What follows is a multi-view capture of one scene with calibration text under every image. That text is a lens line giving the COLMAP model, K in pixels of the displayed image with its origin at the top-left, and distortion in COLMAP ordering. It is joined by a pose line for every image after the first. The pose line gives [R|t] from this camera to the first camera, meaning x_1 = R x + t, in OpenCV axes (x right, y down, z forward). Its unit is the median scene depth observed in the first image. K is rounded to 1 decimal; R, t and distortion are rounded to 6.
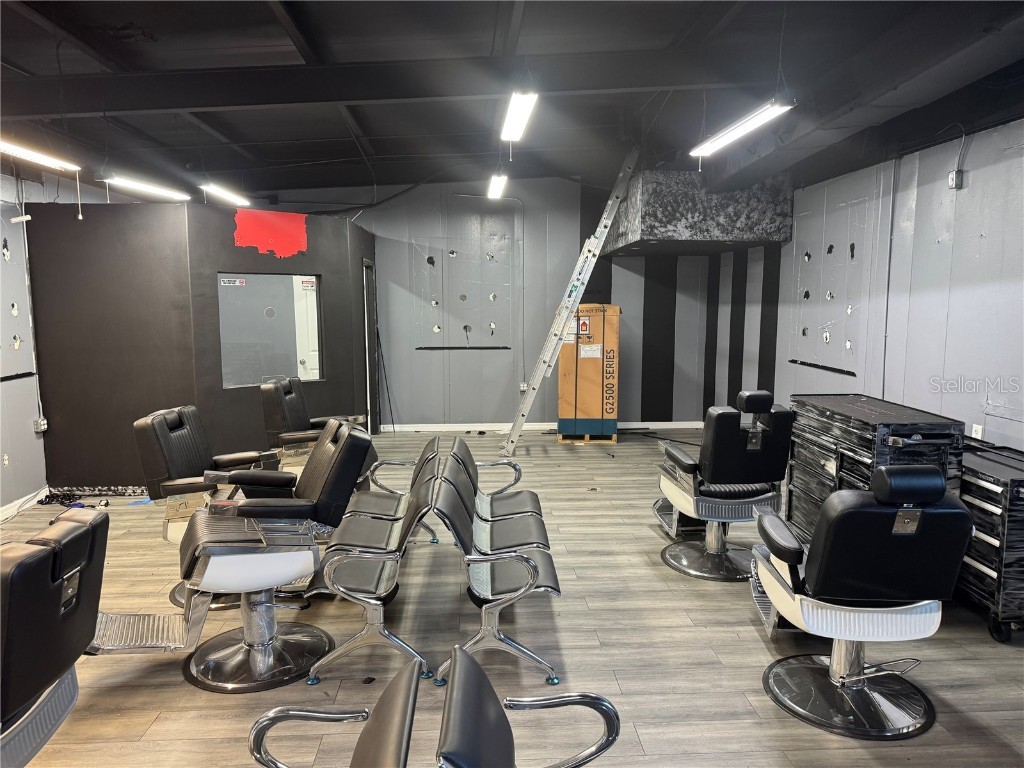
lens RADIAL K [[711.0, 0, 512.0], [0, 711.0, 384.0], [0, 0, 1]] dist [-0.002086, -0.002413]
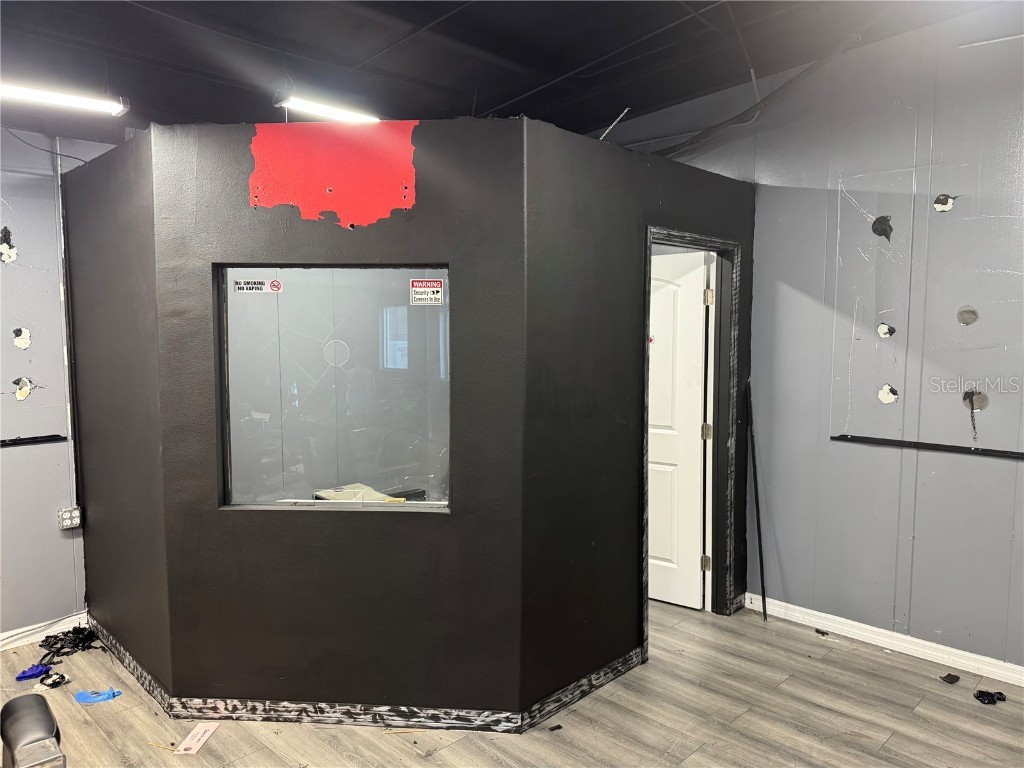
lens RADIAL K [[711.0, 0, 512.0], [0, 711.0, 384.0], [0, 0, 1]] dist [-0.002086, -0.002413]
pose [[0.670545, 0.058588, -0.739552, 0.072477], [-0.086081, 0.996288, 0.000878, -0.096622], [0.736858, 0.063073, 0.673099, 0.843935]]
